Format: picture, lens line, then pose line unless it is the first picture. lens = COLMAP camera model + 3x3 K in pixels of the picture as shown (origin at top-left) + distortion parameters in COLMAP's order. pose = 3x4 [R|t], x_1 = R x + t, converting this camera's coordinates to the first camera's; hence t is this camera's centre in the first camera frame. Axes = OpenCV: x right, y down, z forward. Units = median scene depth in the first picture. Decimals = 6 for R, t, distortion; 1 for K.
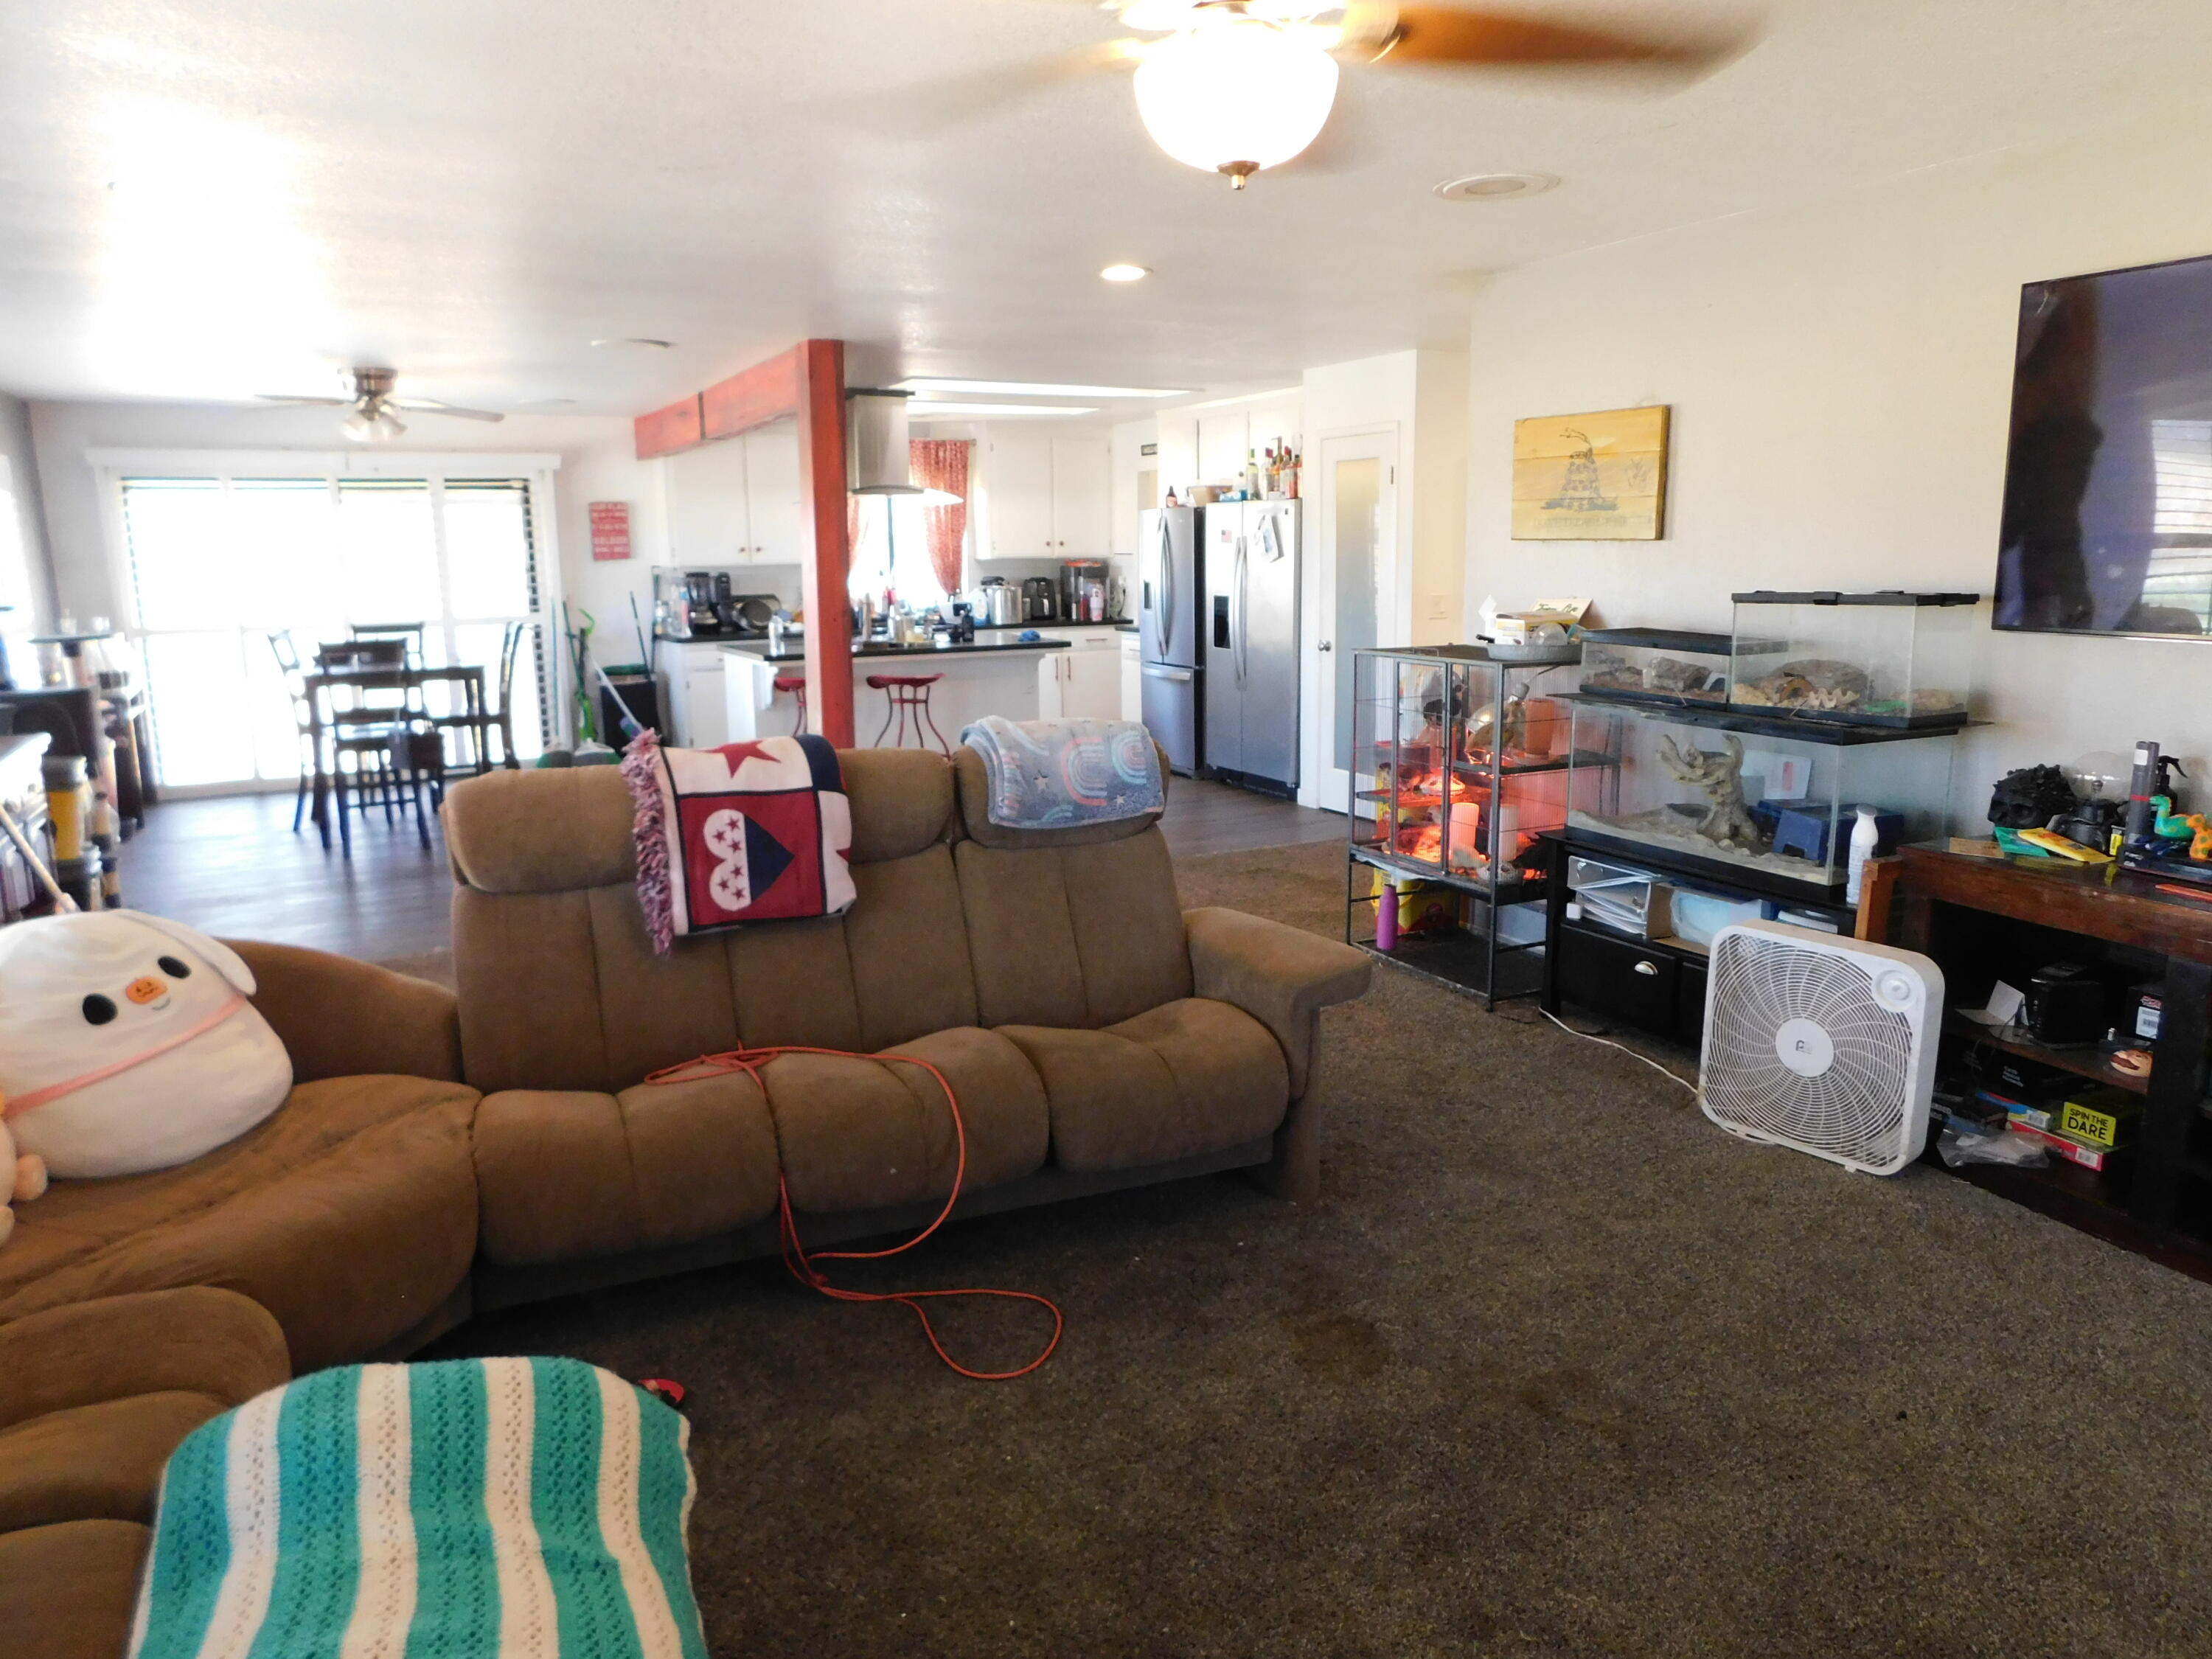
lens RADIAL K [[1456.1, 0, 1118.5], [0, 1456.1, 836.5], [0, 0, 1]] dist [-0.069770, 0.052328]
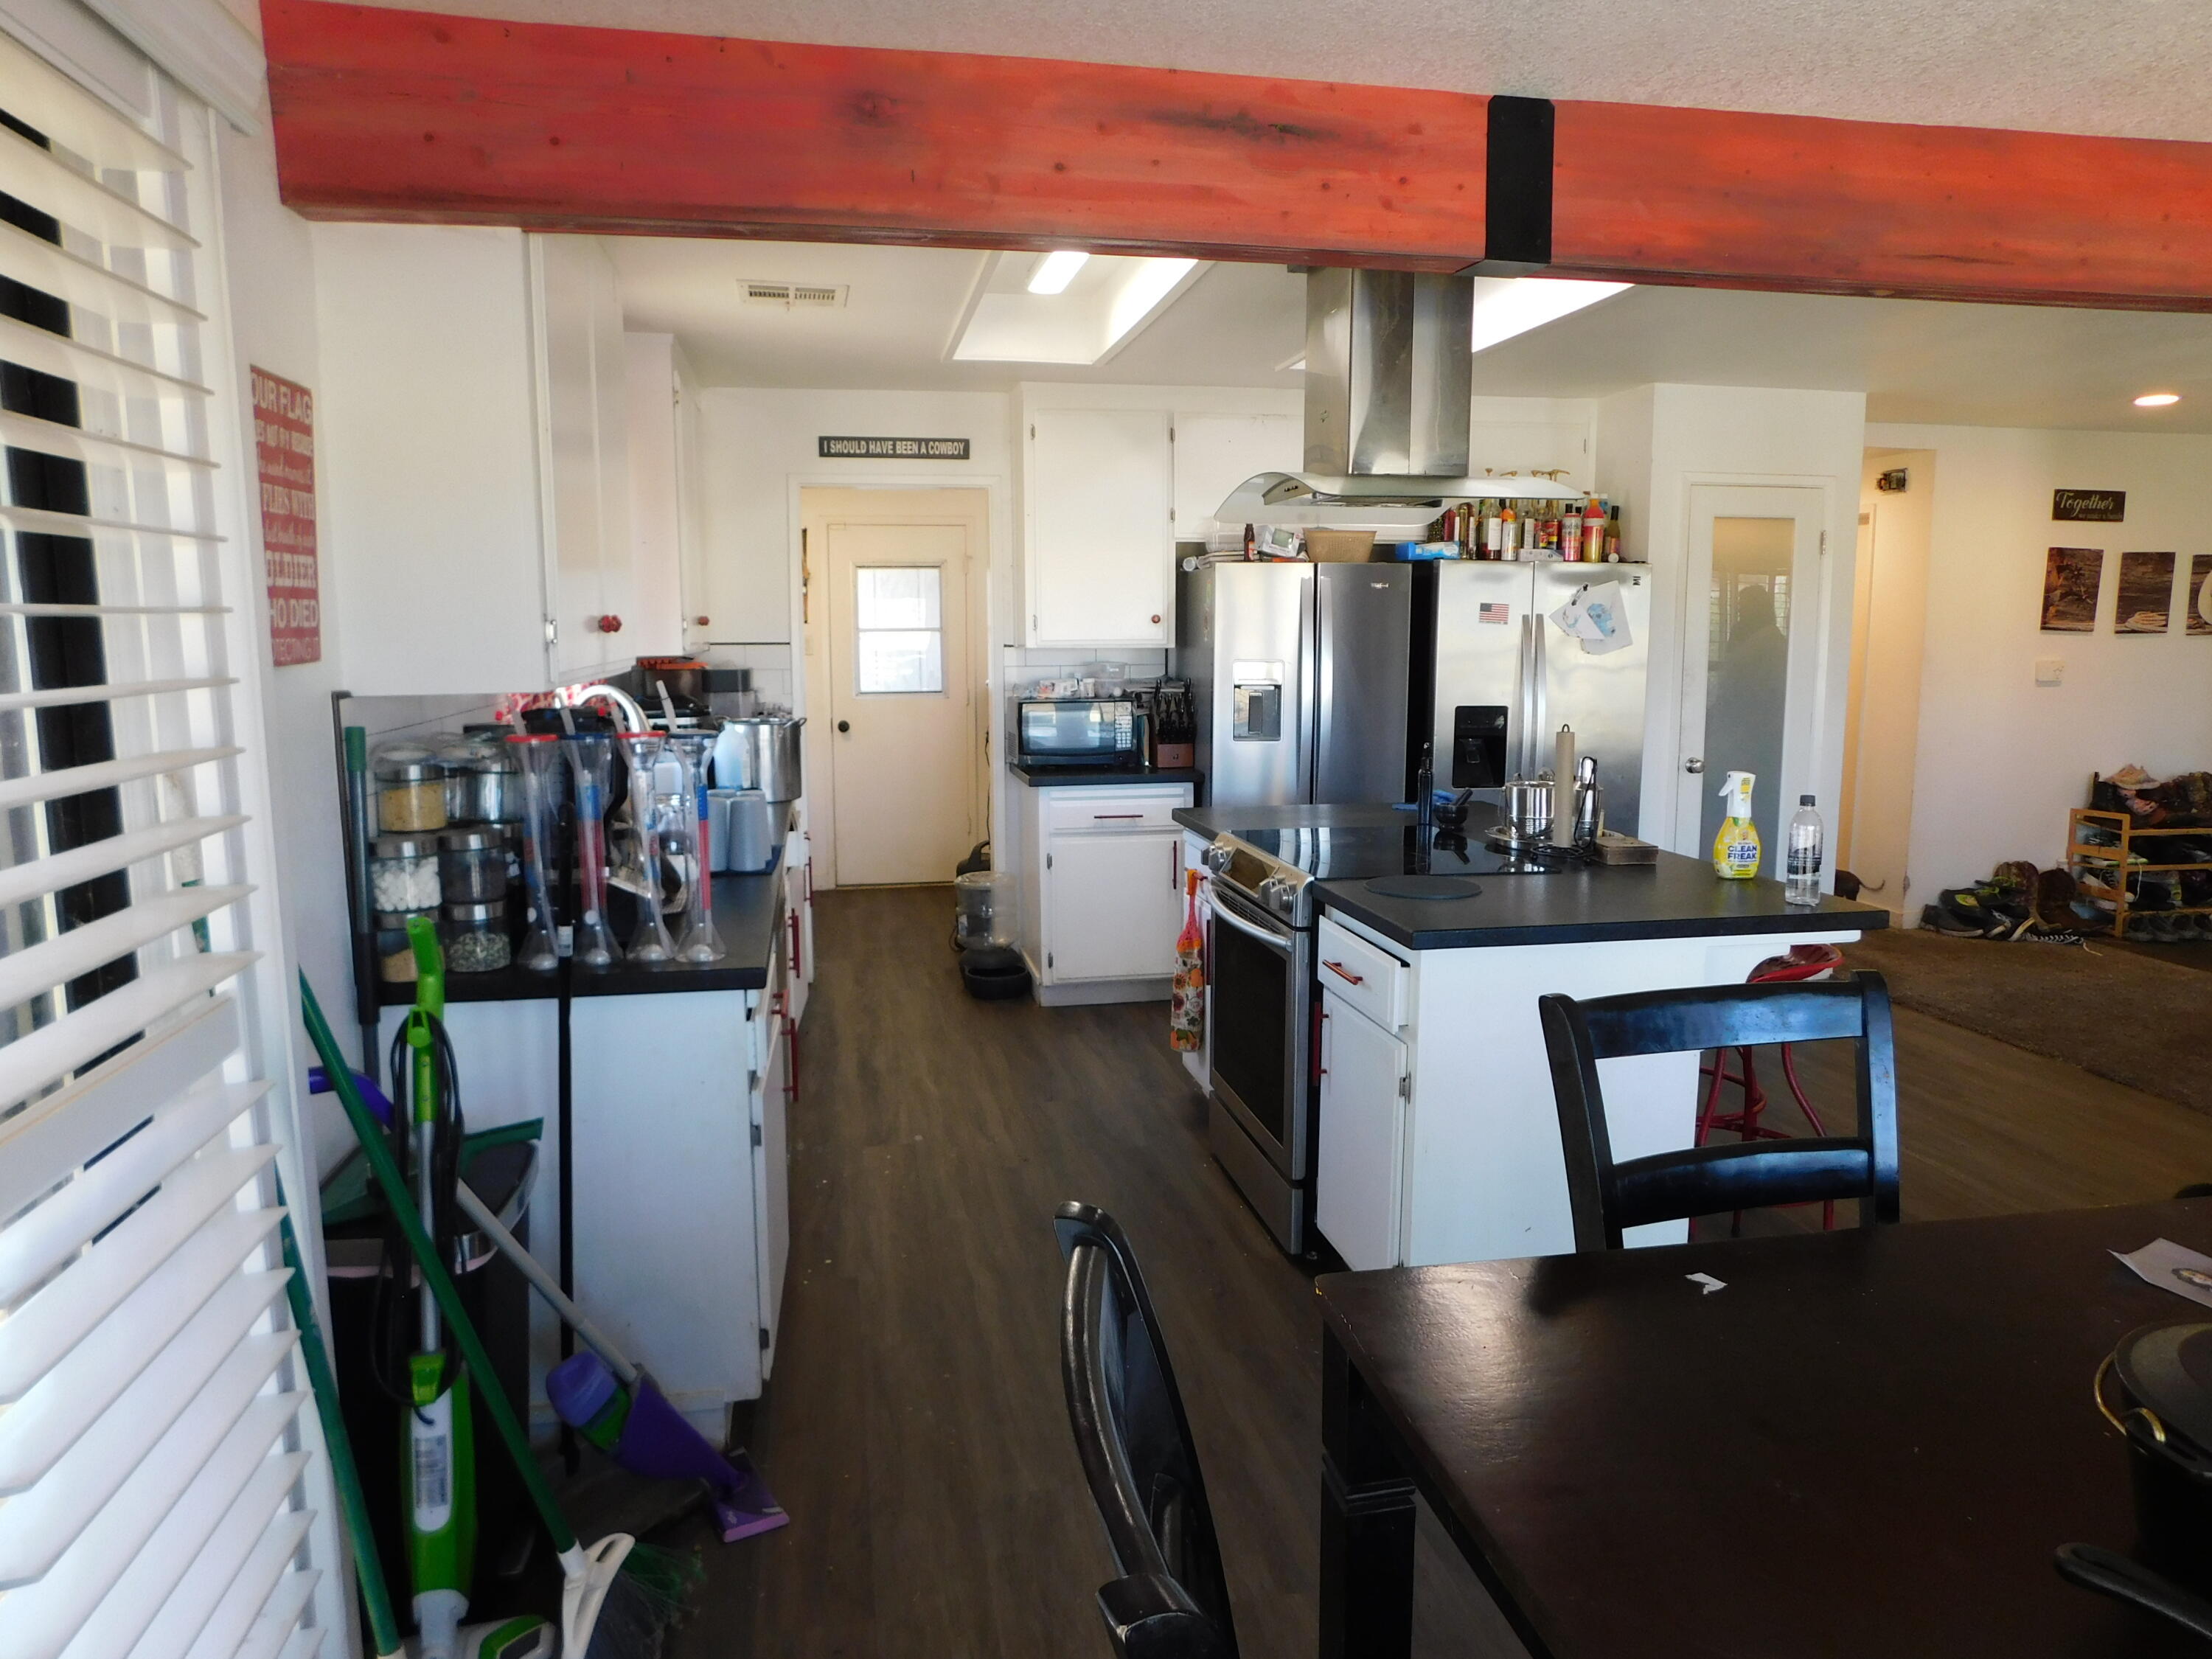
lens RADIAL K [[1456.1, 0, 1106.3], [0, 1456.1, 824.9], [0, 0, 1]] dist [-0.069770, 0.052328]
pose [[0.307914, -0.121171, 0.943666, -0.510612], [0.184240, 0.980676, 0.065807, -0.162664], [-0.933405, 0.153598, 0.324289, 0.832884]]
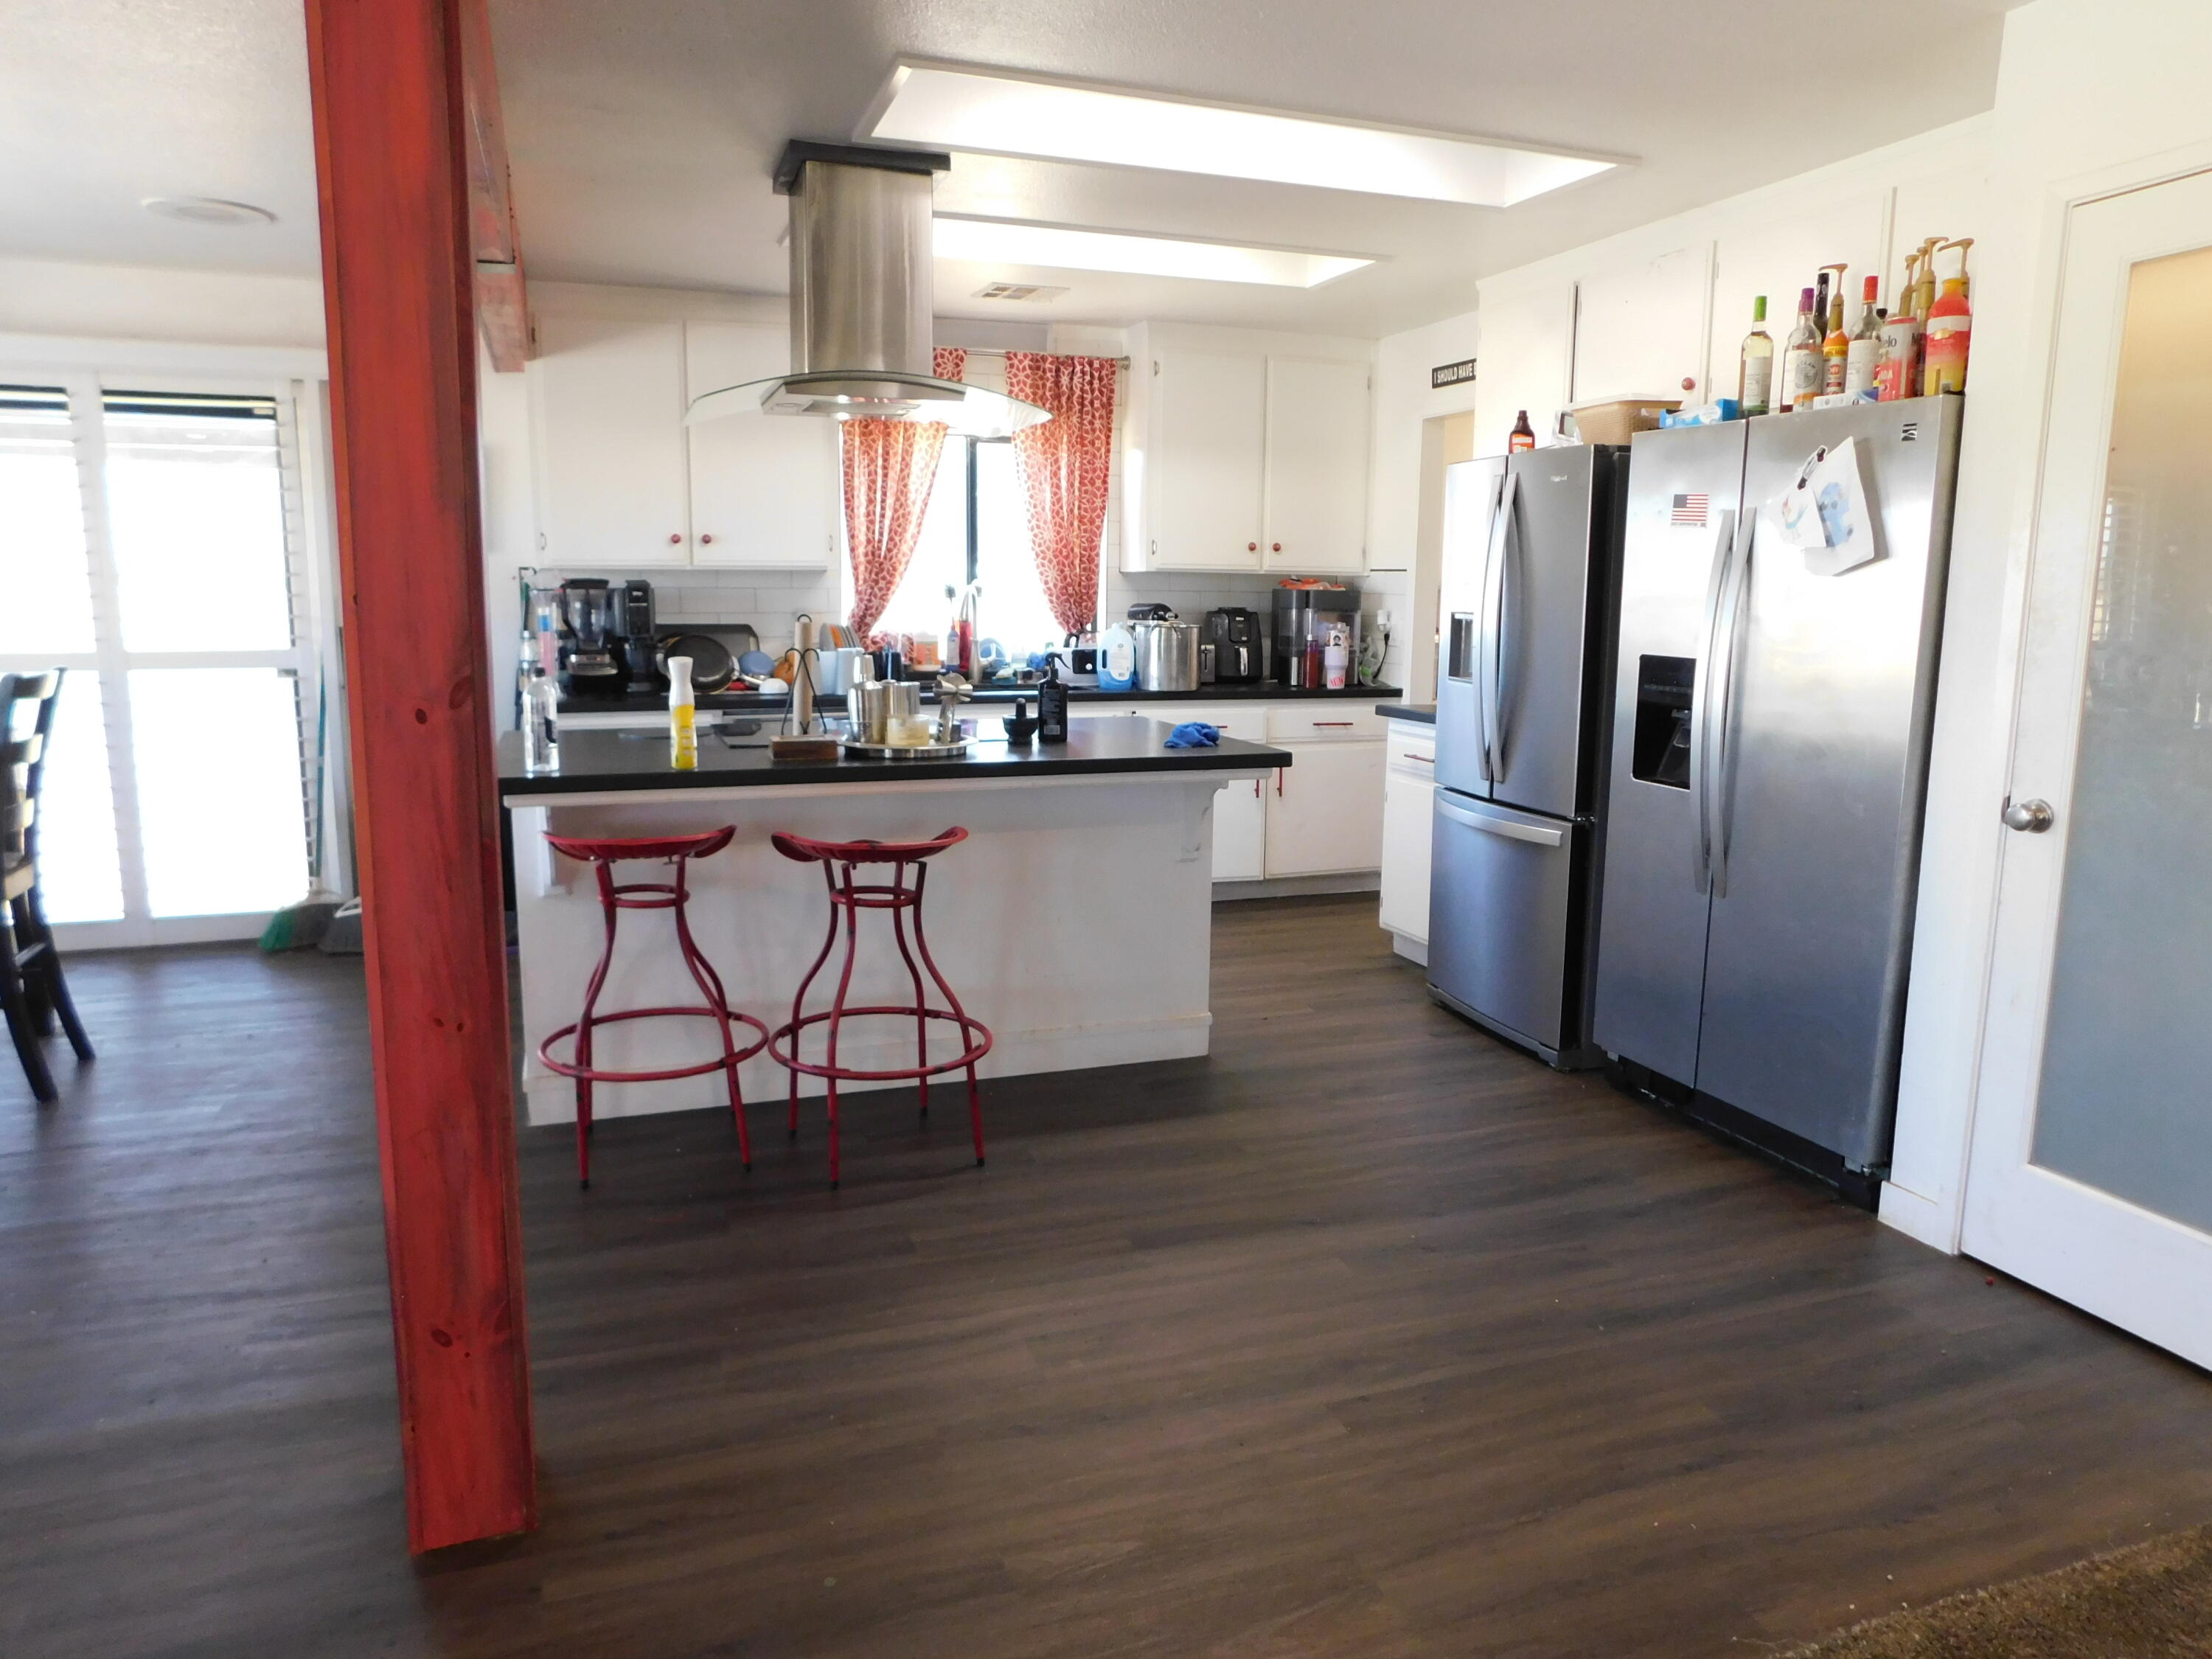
lens RADIAL K [[1456.1, 0, 1106.9], [0, 1456.1, 826.0], [0, 0, 1]] dist [-0.069770, 0.052328]
pose [[0.988419, 0.045182, -0.144867, -0.020509], [-0.050139, 0.998269, -0.030750, -0.085165], [0.143226, 0.037658, 0.988973, 0.504343]]
